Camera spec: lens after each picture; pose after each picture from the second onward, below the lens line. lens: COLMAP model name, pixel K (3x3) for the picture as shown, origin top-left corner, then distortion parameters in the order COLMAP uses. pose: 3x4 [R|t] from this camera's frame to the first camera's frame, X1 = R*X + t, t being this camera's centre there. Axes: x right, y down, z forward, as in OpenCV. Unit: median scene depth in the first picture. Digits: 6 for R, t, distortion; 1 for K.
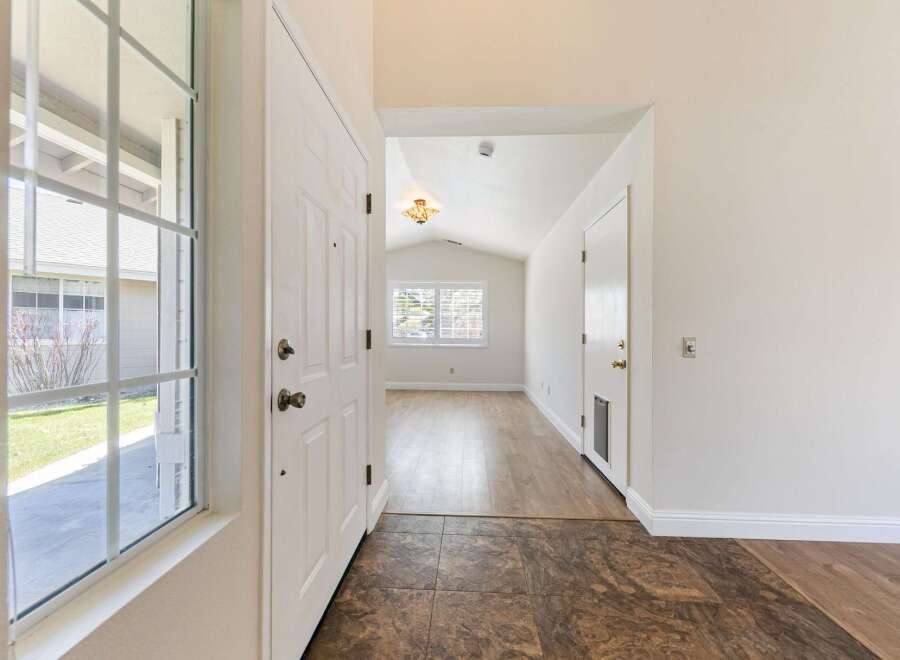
lens RADIAL K [[343.1, 0, 447.5], [0, 343.1, 330.4], [0, 0, 1]] dist [0.002351, -0.000722]
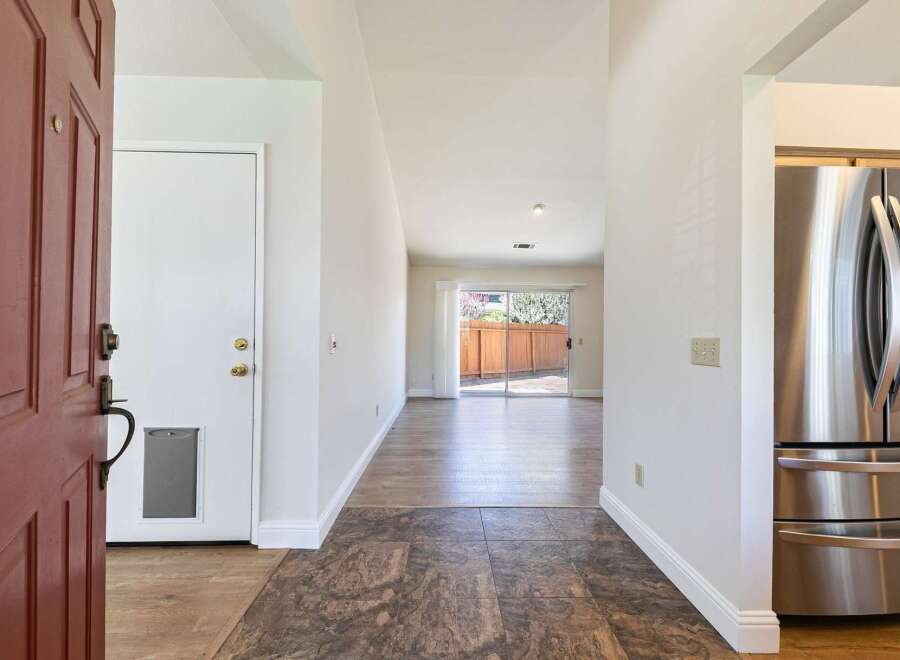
lens RADIAL K [[343.1, 0, 460.3], [0, 343.1, 339.6], [0, 0, 1]] dist [0.002351, -0.000722]
pose [[-0.095438, -0.013502, 0.995344, -0.415789], [-0.009329, 0.999876, 0.012669, 0.022383], [-0.995392, -0.008076, -0.095552, 0.836940]]
